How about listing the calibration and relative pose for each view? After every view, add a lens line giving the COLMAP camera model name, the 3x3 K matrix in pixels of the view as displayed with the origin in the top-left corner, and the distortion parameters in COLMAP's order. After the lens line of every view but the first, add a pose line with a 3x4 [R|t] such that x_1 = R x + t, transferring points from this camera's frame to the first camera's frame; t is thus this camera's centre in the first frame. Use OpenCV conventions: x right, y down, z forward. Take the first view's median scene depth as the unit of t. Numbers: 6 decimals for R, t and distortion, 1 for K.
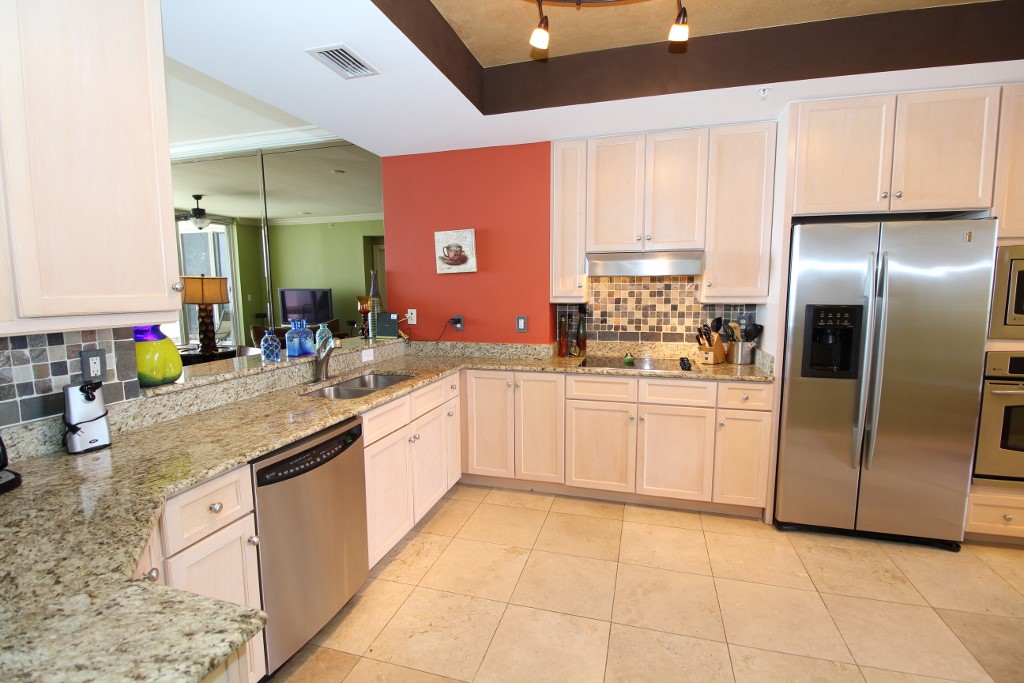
lens RADIAL K [[475.1, 0, 512.0], [0, 475.1, 341.5], [0, 0, 1]] dist [-0.001024, -0.014443]
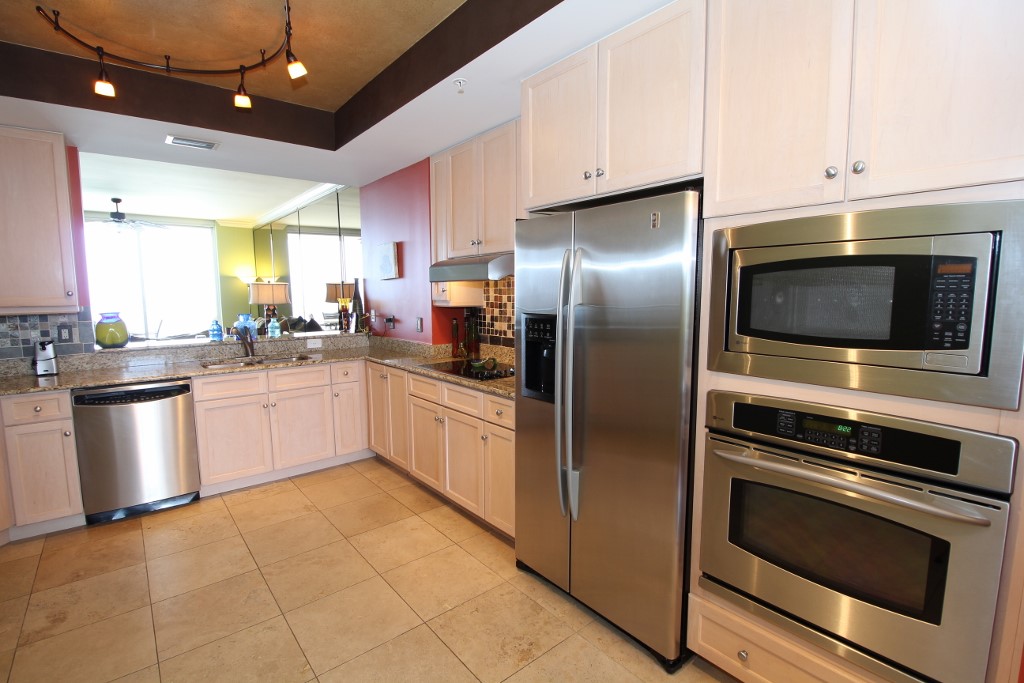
lens RADIAL K [[475.1, 0, 512.0], [0, 475.1, 341.5], [0, 0, 1]] dist [-0.001024, -0.014443]
pose [[0.829132, 0.059823, -0.555844, 1.112097], [-0.061667, 0.997978, 0.015421, -0.038227], [0.555642, 0.021491, 0.831144, 0.271599]]
